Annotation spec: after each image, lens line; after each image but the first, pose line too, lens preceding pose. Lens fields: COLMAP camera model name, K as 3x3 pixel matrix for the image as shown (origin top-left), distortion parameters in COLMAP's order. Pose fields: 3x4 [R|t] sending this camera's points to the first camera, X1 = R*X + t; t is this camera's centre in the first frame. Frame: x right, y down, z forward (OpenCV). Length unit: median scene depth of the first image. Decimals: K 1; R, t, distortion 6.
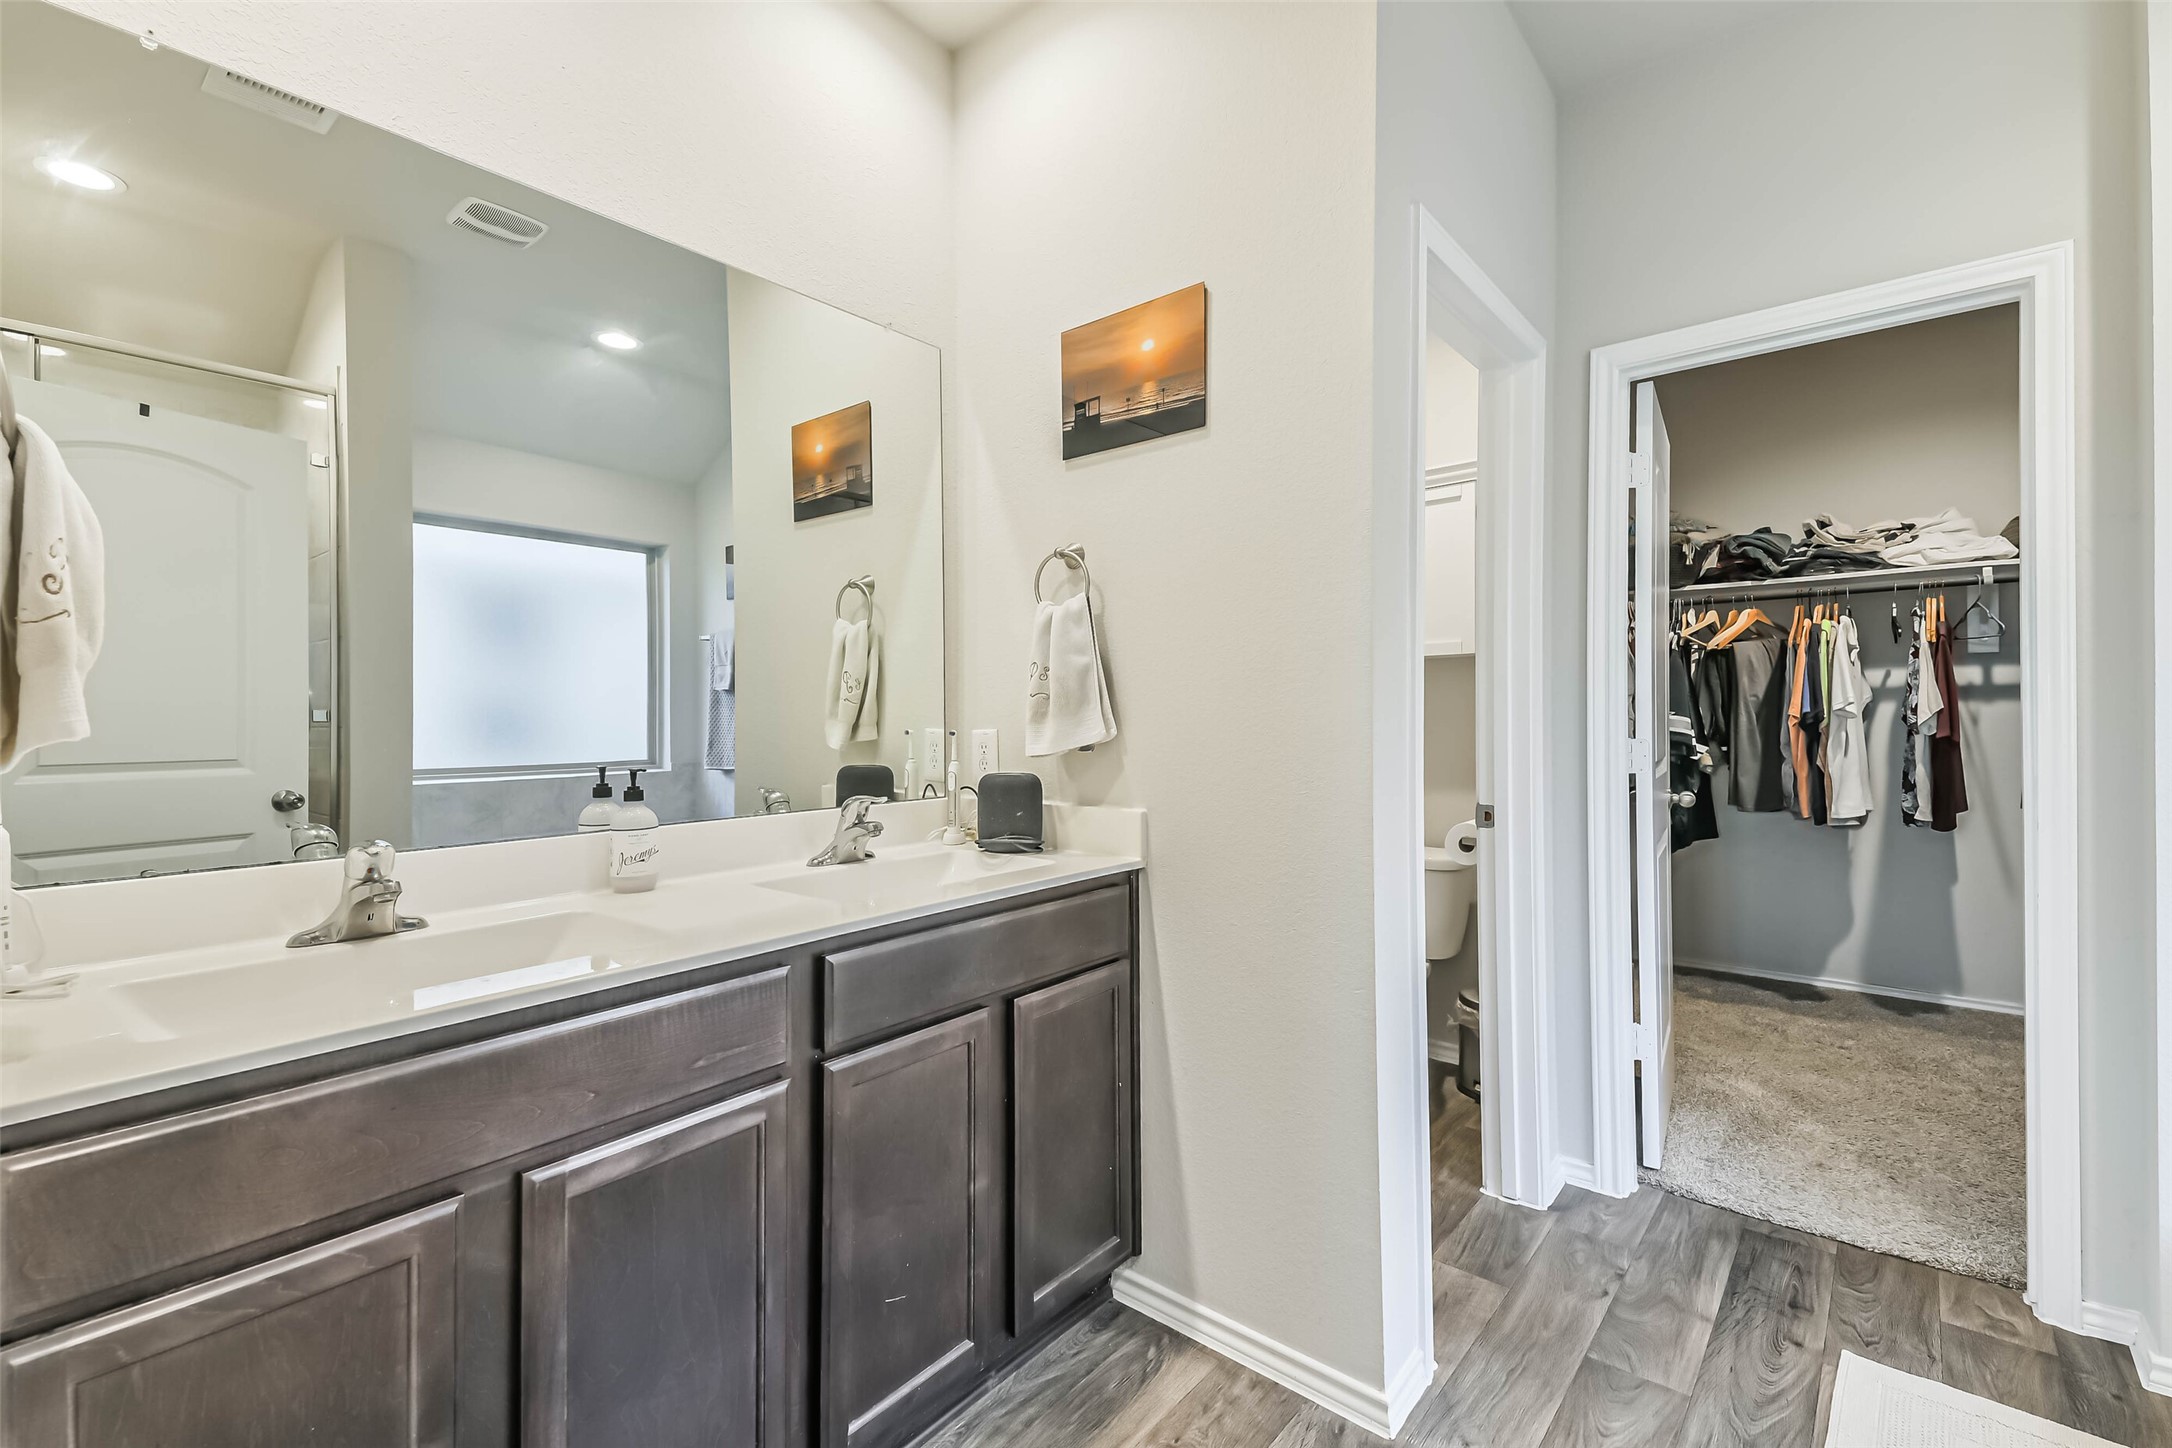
lens RADIAL K [[948.7, 0, 1084.6], [0, 948.7, 704.8], [0, 0, 1]] dist [0.017502, -0.000465]
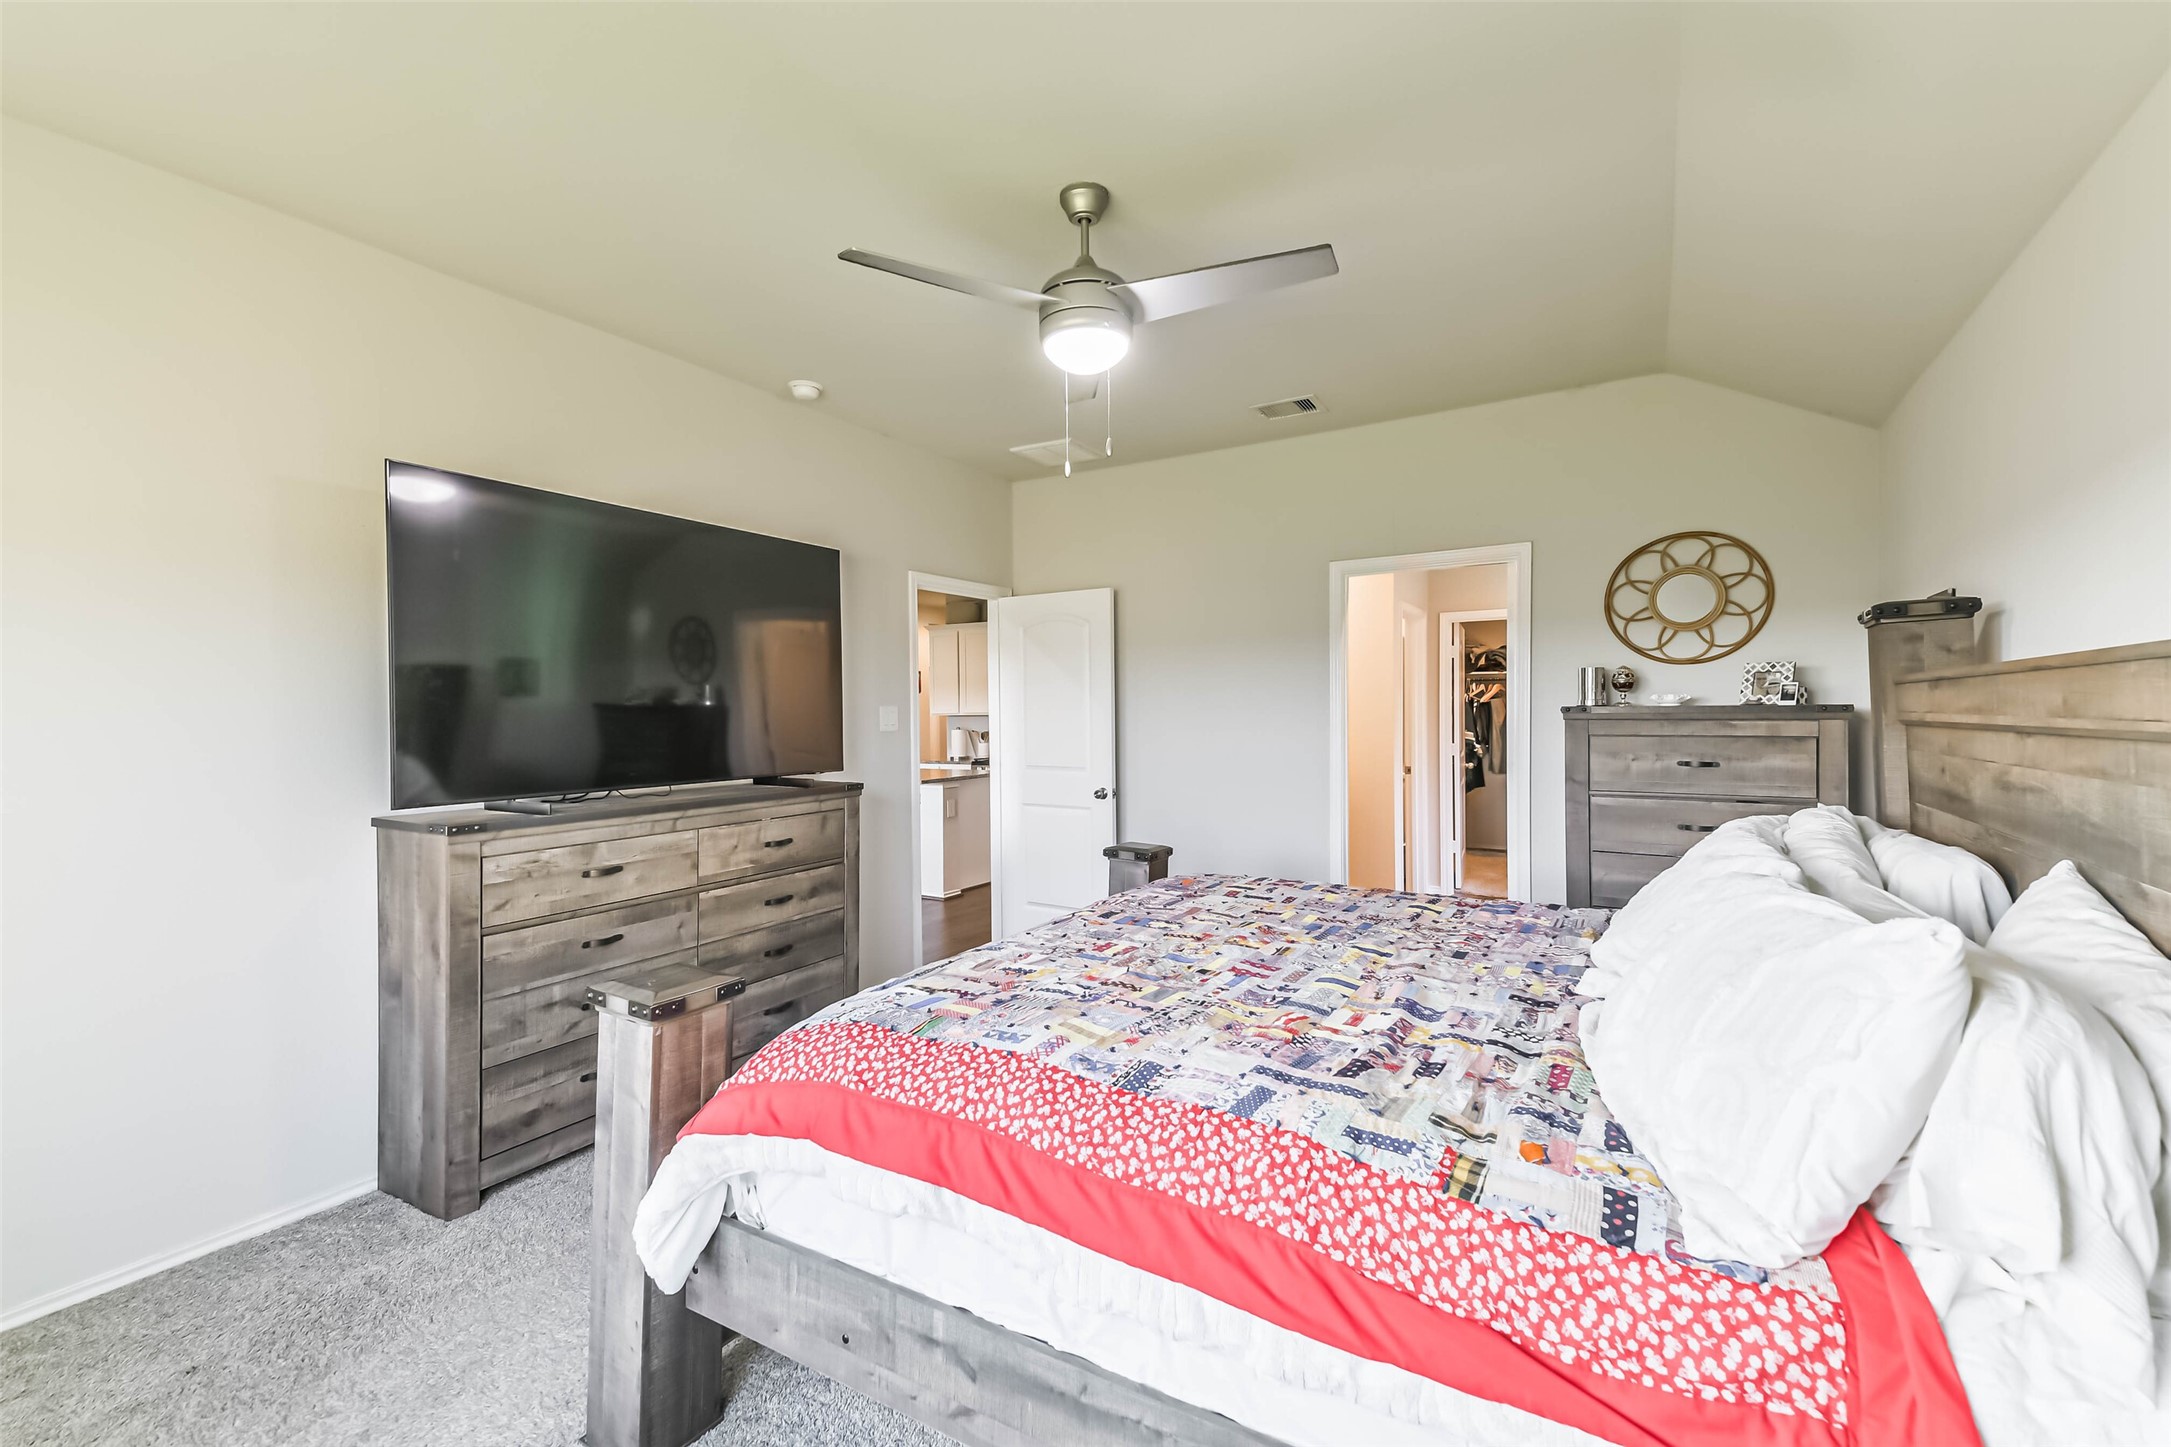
lens RADIAL K [[948.3, 0, 1078.7], [0, 948.3, 716.6], [0, 0, 1]] dist [0.017502, -0.000465]
pose [[0.987274, -0.002549, 0.159010, -0.645904], [0.002326, 0.999996, 0.001588, -0.029943], [-0.159014, -0.001198, 0.987276, -1.074012]]
